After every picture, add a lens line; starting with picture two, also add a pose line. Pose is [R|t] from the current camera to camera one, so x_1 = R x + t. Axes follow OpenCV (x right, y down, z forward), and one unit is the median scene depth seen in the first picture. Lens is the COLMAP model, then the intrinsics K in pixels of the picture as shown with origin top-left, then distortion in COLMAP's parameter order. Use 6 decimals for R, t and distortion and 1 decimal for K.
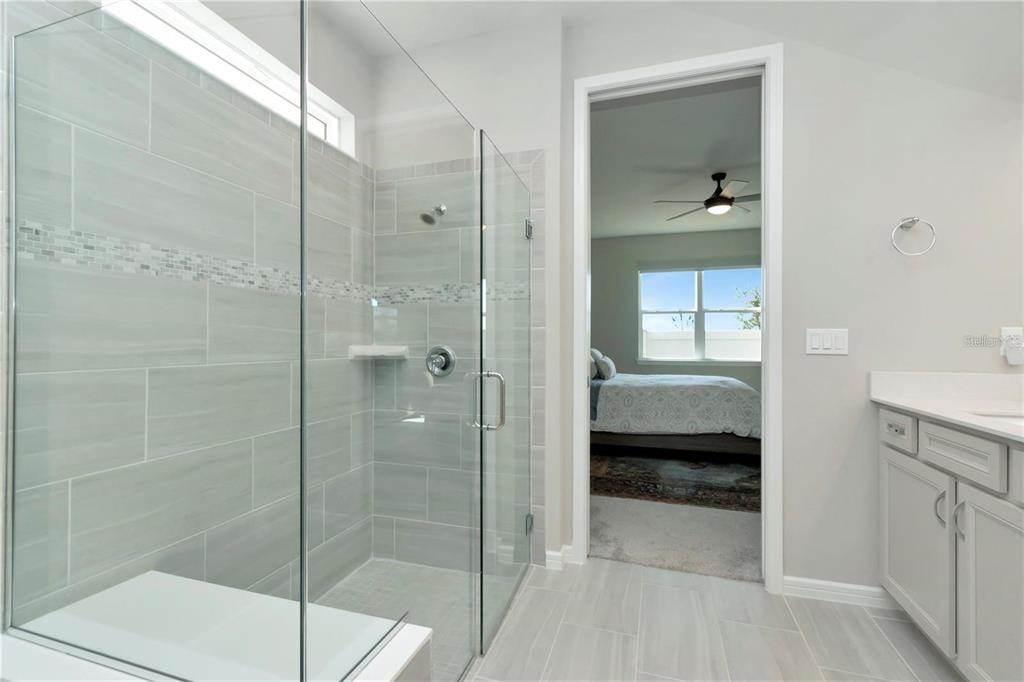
lens RADIAL K [[450.0, 0, 517.0], [0, 450.0, 338.1], [0, 0, 1]] dist [0.000465, -0.000206]
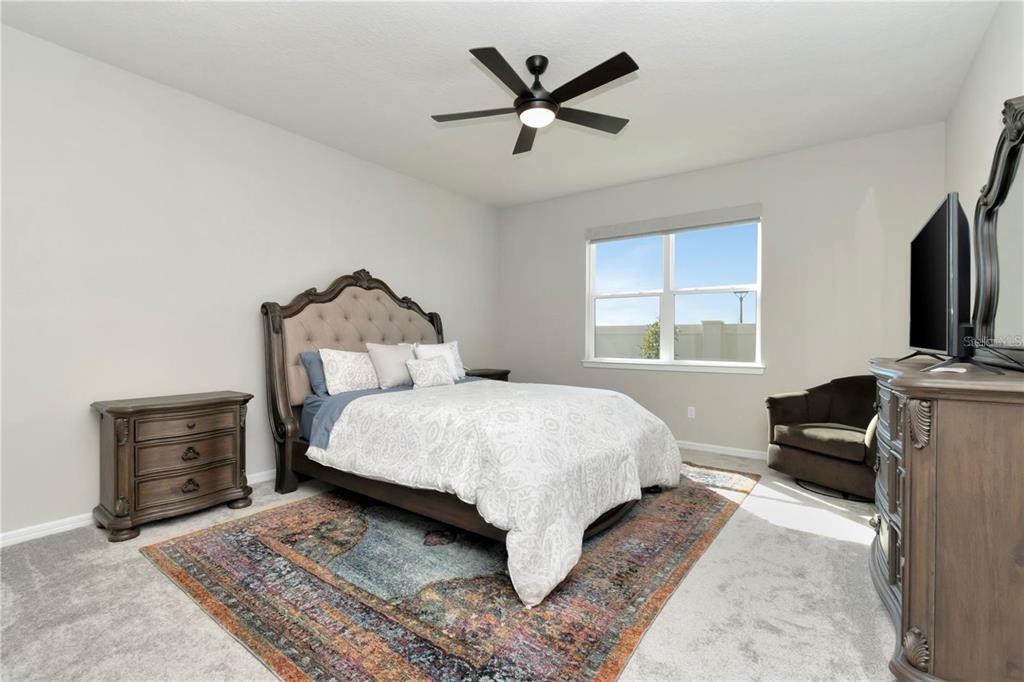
lens RADIAL K [[450.0, 0, 517.0], [0, 450.0, 338.1], [0, 0, 1]] dist [0.000465, -0.000206]
pose [[0.956218, 0.005444, -0.292605, 0.884835], [-0.002299, 0.999936, 0.011089, 0.006646], [0.292647, -0.009931, 0.956169, 0.590413]]
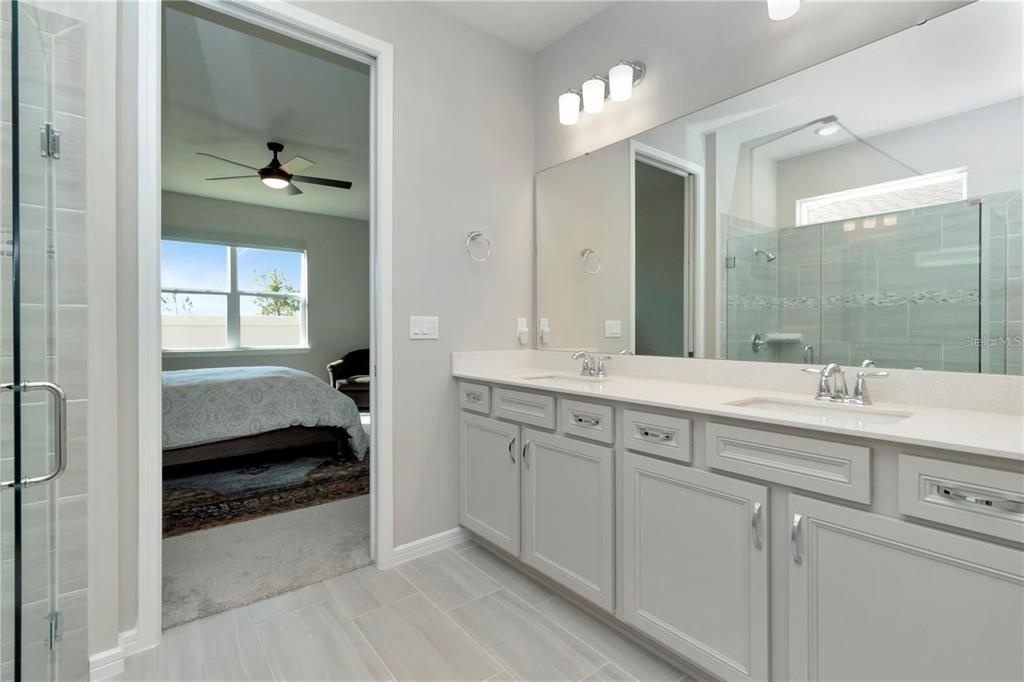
lens RADIAL K [[472.9, 0, 514.5], [0, 472.9, 325.8], [0, 0, 1]] dist [0.002128, 0.000520]
pose [[0.554173, 0.003492, 0.832394, -0.121677], [-0.005736, 0.999983, -0.000376, 0.001147], [-0.832382, -0.004566, 0.554184, 0.097655]]
